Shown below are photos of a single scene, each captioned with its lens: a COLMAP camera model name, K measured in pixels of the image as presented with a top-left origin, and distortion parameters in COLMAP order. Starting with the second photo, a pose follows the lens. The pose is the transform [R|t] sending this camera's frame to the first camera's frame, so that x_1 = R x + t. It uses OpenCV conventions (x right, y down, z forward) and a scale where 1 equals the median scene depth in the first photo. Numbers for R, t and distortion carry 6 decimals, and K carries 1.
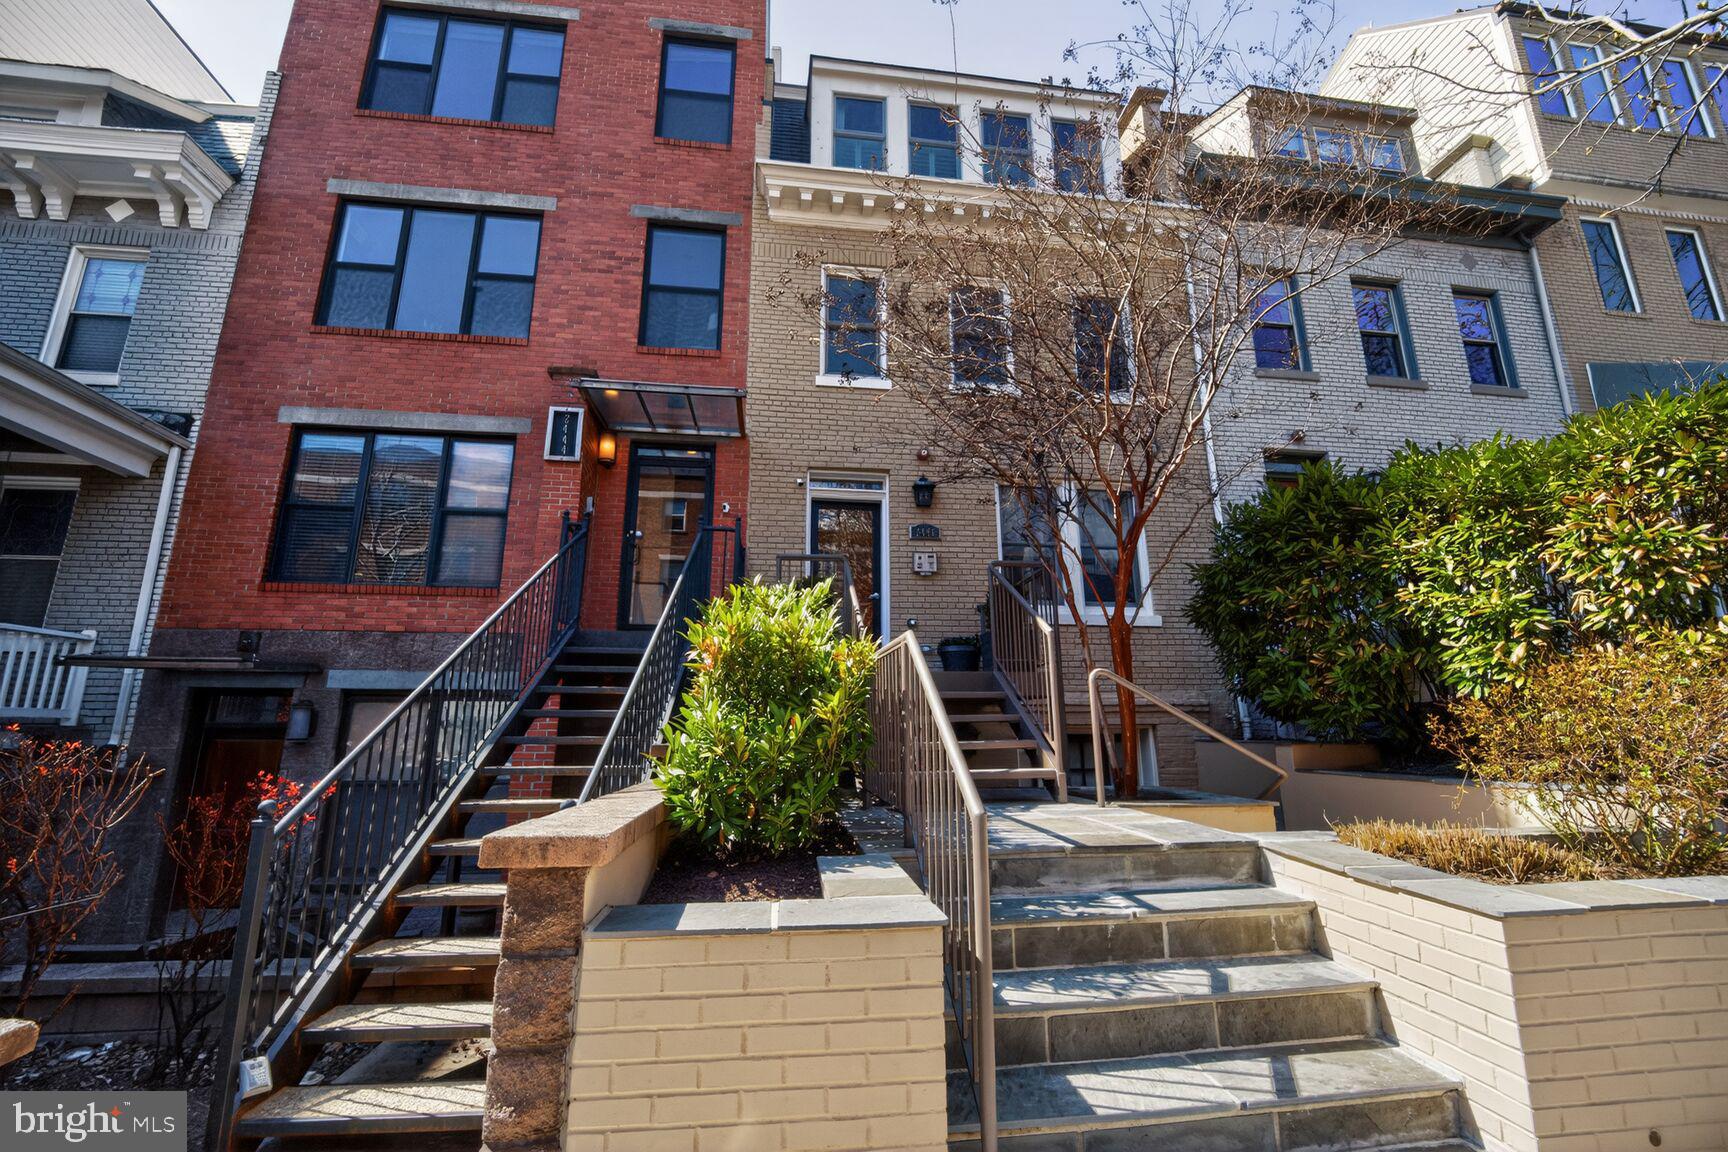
lens RADIAL K [[700.2, 0, 873.5], [0, 700.2, 574.7], [0, 0, 1]] dist [-0.015508, 0.000533]
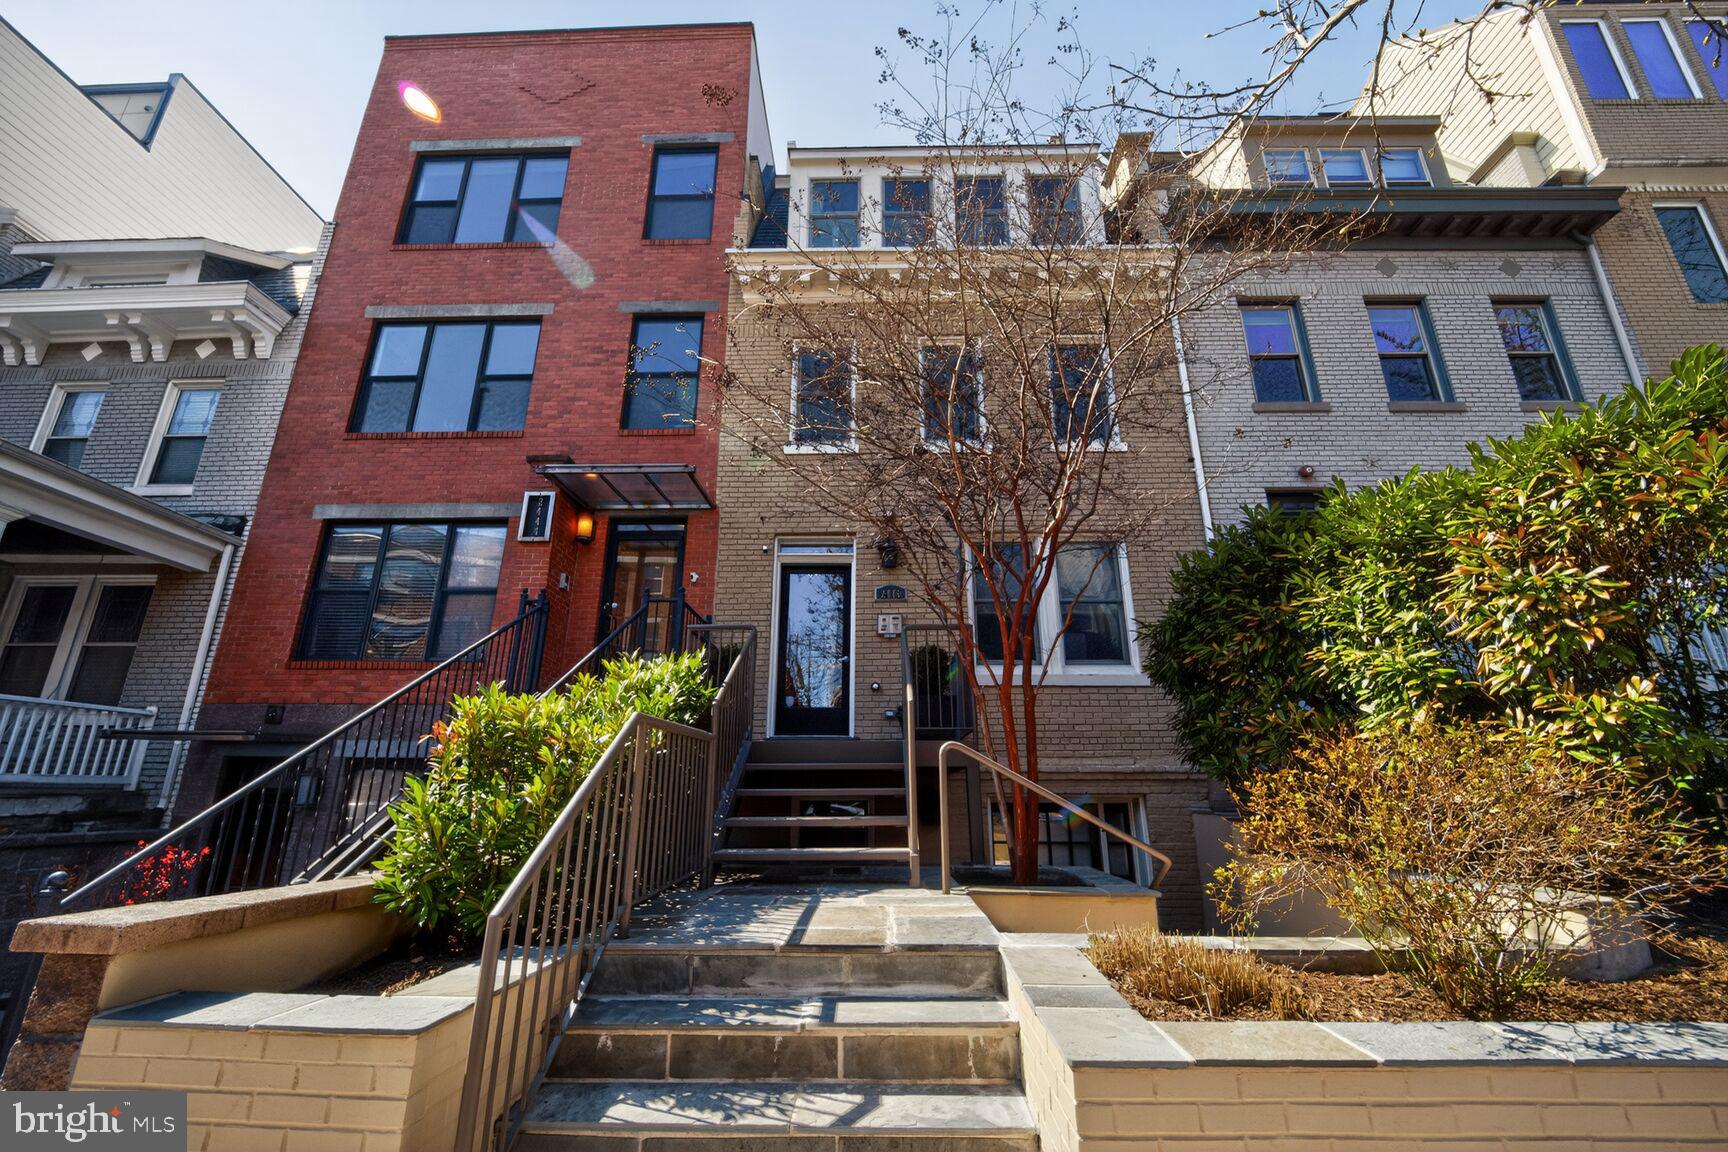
lens RADIAL K [[700.2, 0, 867.3], [0, 700.2, 574.8], [0, 0, 1]] dist [-0.015508, 0.000533]
pose [[0.987917, -0.041449, -0.149336, 0.204488], [0.029746, 0.996370, -0.079767, -0.010152], [0.152100, 0.074361, 0.985564, 0.020417]]
